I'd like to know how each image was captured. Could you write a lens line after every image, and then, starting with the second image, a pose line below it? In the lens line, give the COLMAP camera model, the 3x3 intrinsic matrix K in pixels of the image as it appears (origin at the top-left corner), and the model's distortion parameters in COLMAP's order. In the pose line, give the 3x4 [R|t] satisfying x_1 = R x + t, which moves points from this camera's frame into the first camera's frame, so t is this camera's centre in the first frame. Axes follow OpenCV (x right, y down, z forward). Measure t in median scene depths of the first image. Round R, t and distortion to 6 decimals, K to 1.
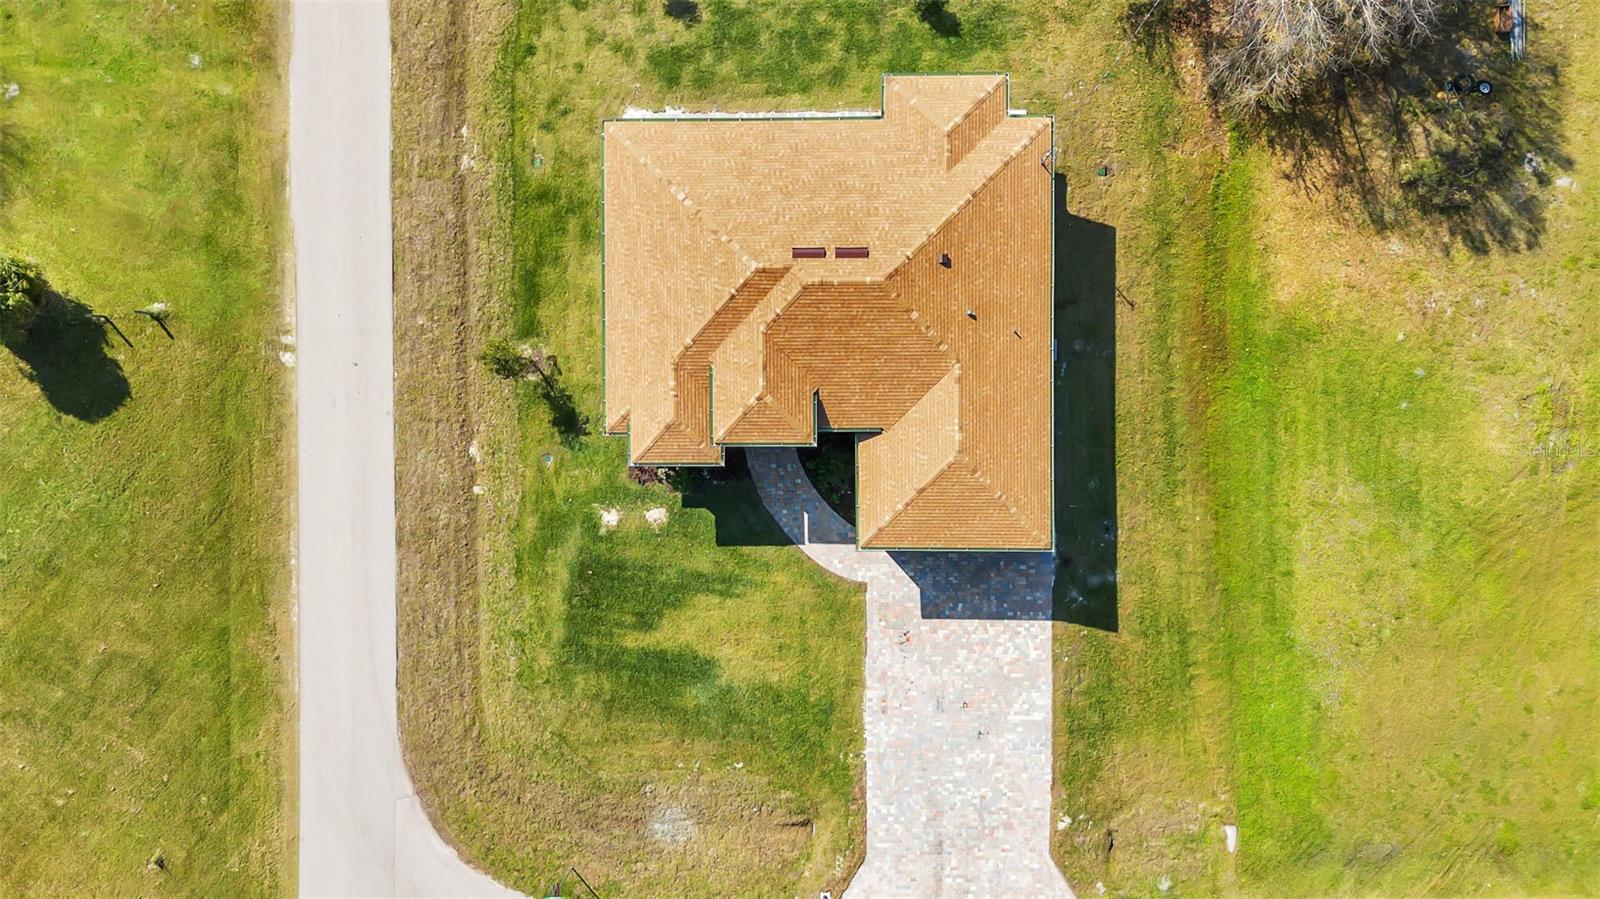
lens RADIAL K [[1170.7, 0, 800.0], [0, 1170.7, 449.5], [0, 0, 1]] dist [0.079971, -0.077864]
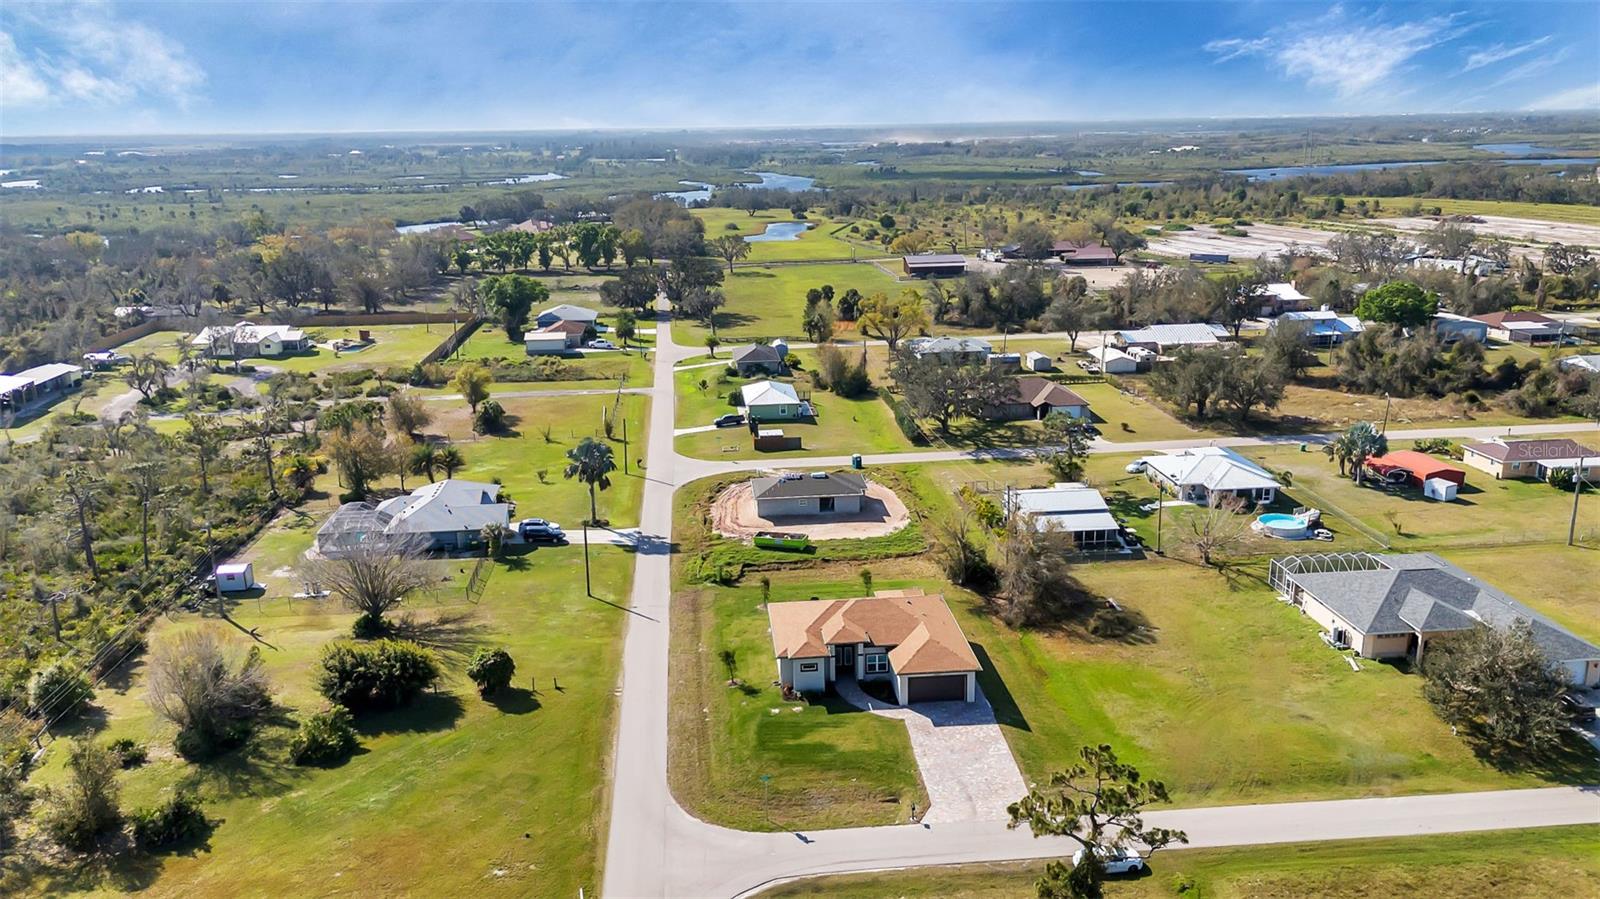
lens RADIAL K [[1170.7, 0, 800.0], [0, 1170.7, 449.5], [0, 0, 1]] dist [0.079971, -0.077864]
pose [[0.995639, -0.015263, 0.092029, -0.300992], [0.092755, 0.267078, -0.959201, 1.912984], [-0.009939, 0.963554, 0.267329, 0.006030]]
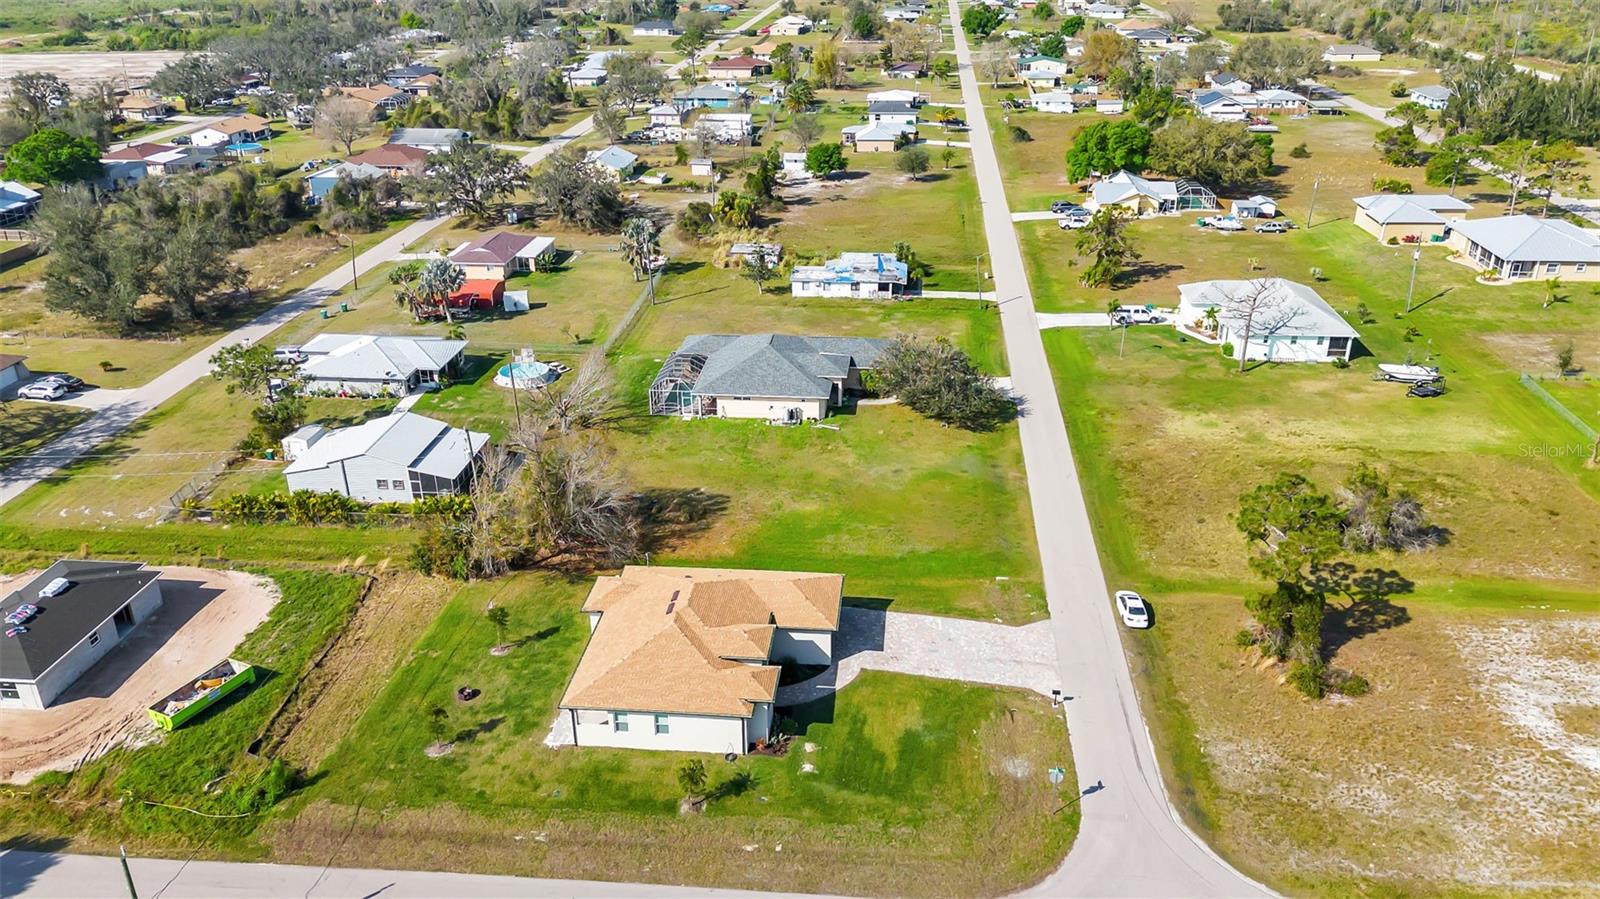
lens RADIAL K [[1170.7, 0, 800.0], [0, 1170.7, 449.5], [0, 0, 1]] dist [0.079971, -0.077864]
pose [[0.102499, -0.389622, 0.915253, -1.361061], [0.994709, 0.033752, -0.097029, 0.178199], [0.006913, 0.920356, 0.391020, 0.050762]]
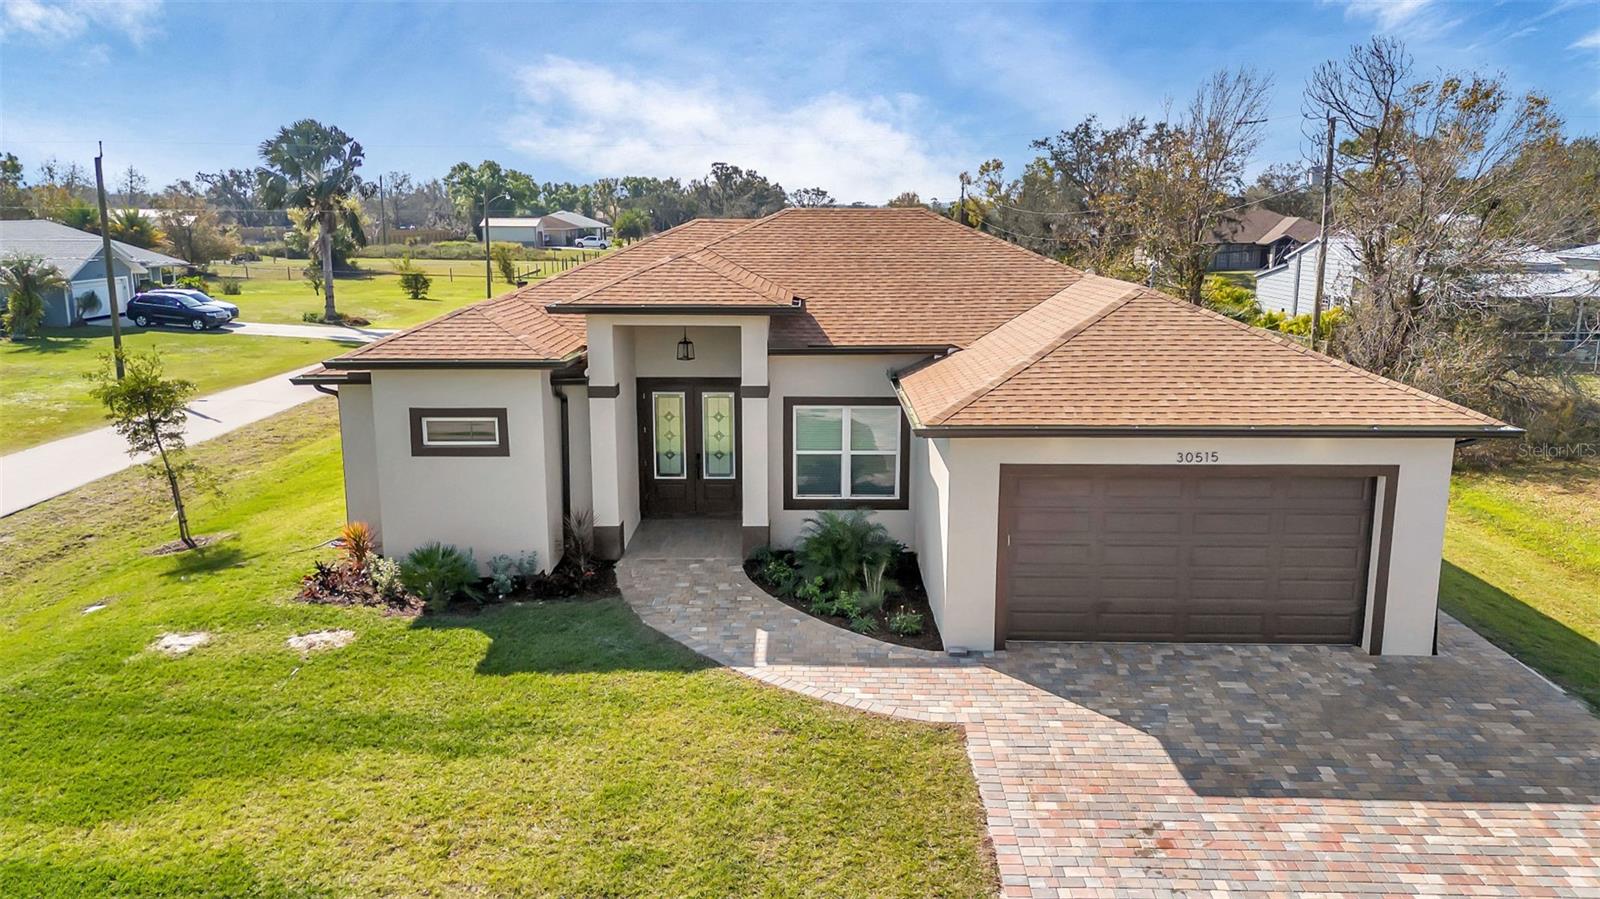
lens RADIAL K [[1172.1, 0, 803.4], [0, 1172.1, 456.9], [0, 0, 1]] dist [0.082604, -0.086823]
pose [[0.999560, 0.029415, -0.003728, 0.017053], [-0.009779, 0.208376, -0.978000, 0.379289], [-0.027991, 0.977606, 0.208572, 0.869106]]
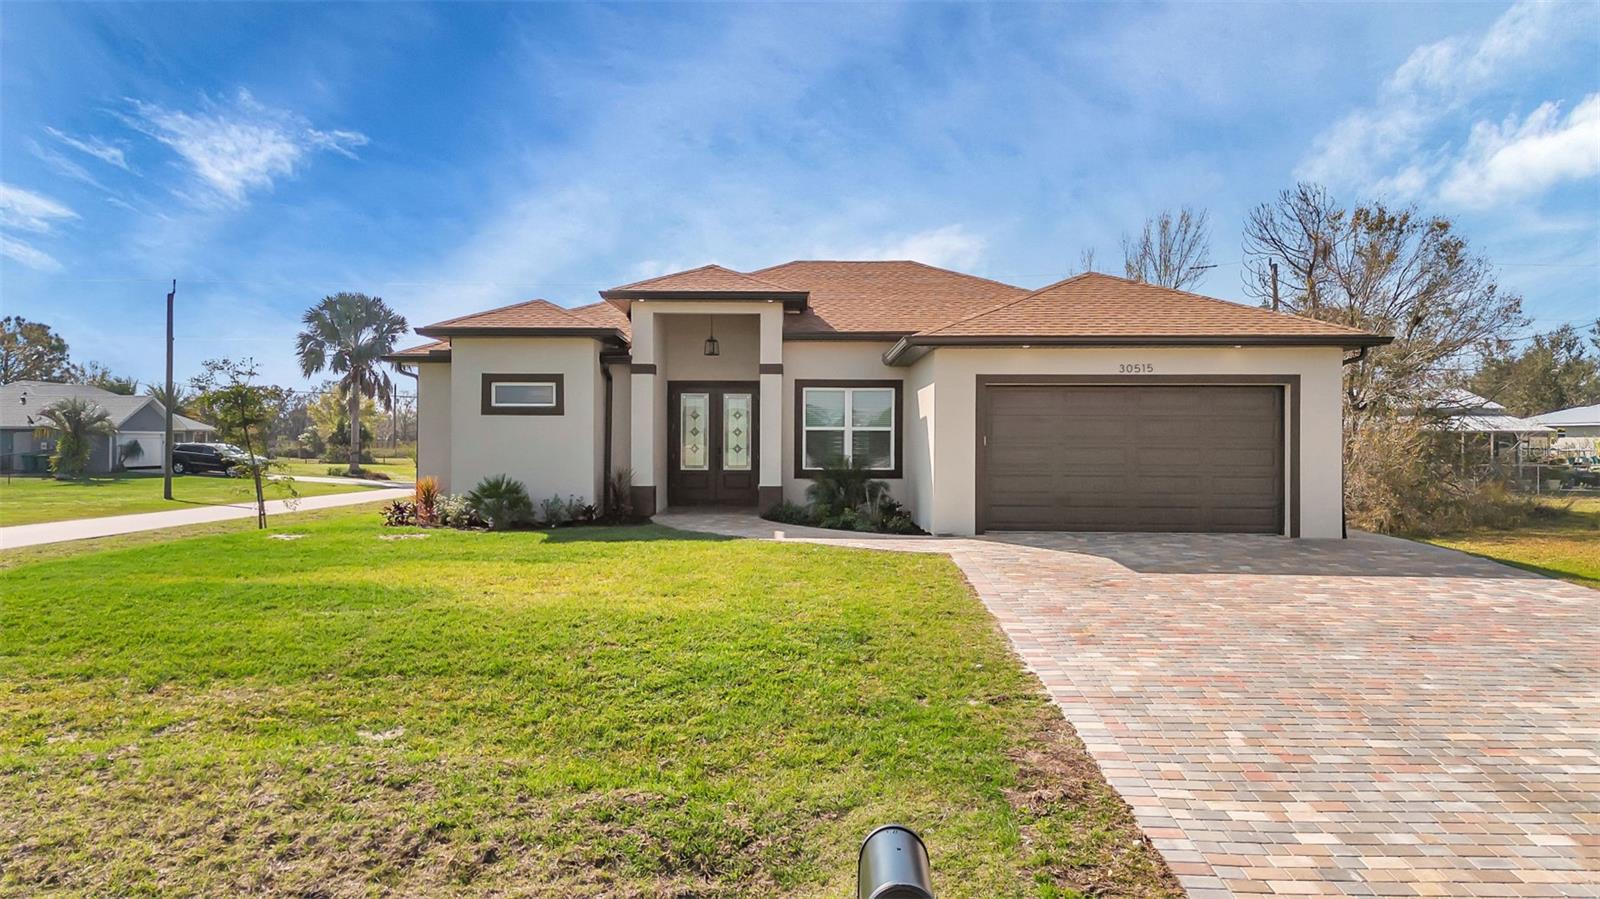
lens RADIAL K [[1170.7, 0, 800.0], [0, 1170.7, 449.5], [0, 0, 1]] dist [0.079971, -0.077864]
pose [[0.999443, 0.032721, -0.006508, 0.014099], [-0.006859, 0.010616, -0.999920, 0.457328], [-0.032649, 0.999408, 0.010835, 0.958084]]
